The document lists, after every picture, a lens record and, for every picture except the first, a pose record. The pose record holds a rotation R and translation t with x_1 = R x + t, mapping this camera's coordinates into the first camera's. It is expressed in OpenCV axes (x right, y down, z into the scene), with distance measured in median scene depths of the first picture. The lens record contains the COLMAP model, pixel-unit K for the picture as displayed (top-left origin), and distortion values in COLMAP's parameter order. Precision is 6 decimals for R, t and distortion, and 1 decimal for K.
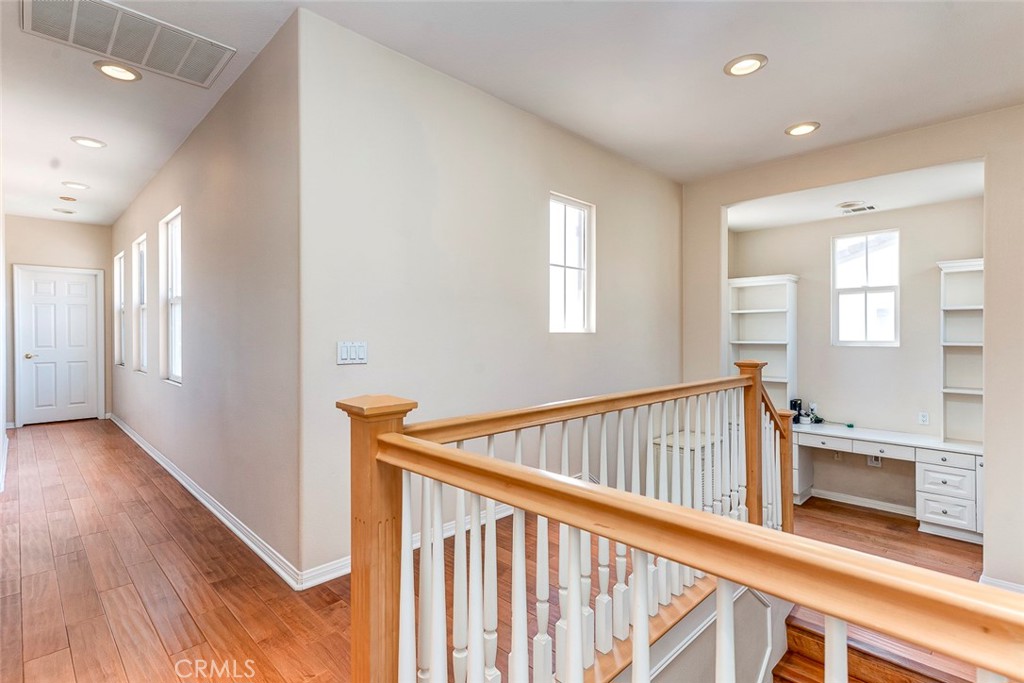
lens RADIAL K [[495.4, 0, 489.3], [0, 495.4, 330.5], [0, 0, 1]] dist [0.008396, 0.002142]
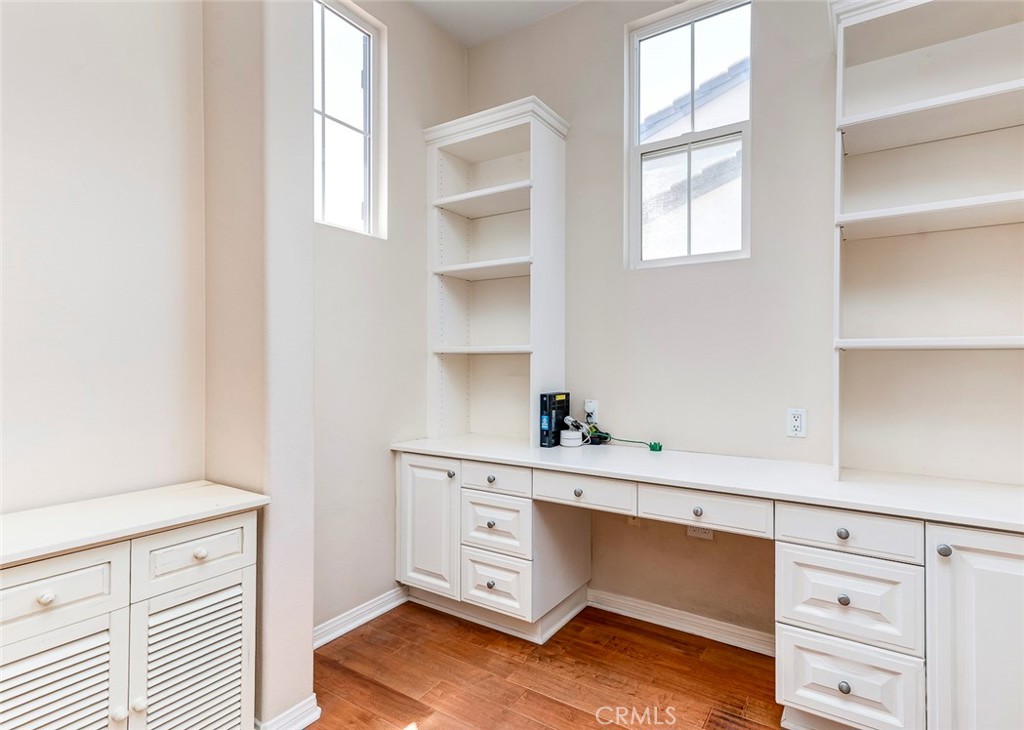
lens RADIAL K [[534.0, 0, 518.4], [0, 534.0, 357.6], [0, 0, 1]] dist [0.005811, 0.005601]
pose [[0.973918, 0.005702, 0.226831, 0.530497], [-0.005191, 0.999982, -0.002848, 0.121390], [-0.226843, 0.001596, 0.973930, 0.603343]]
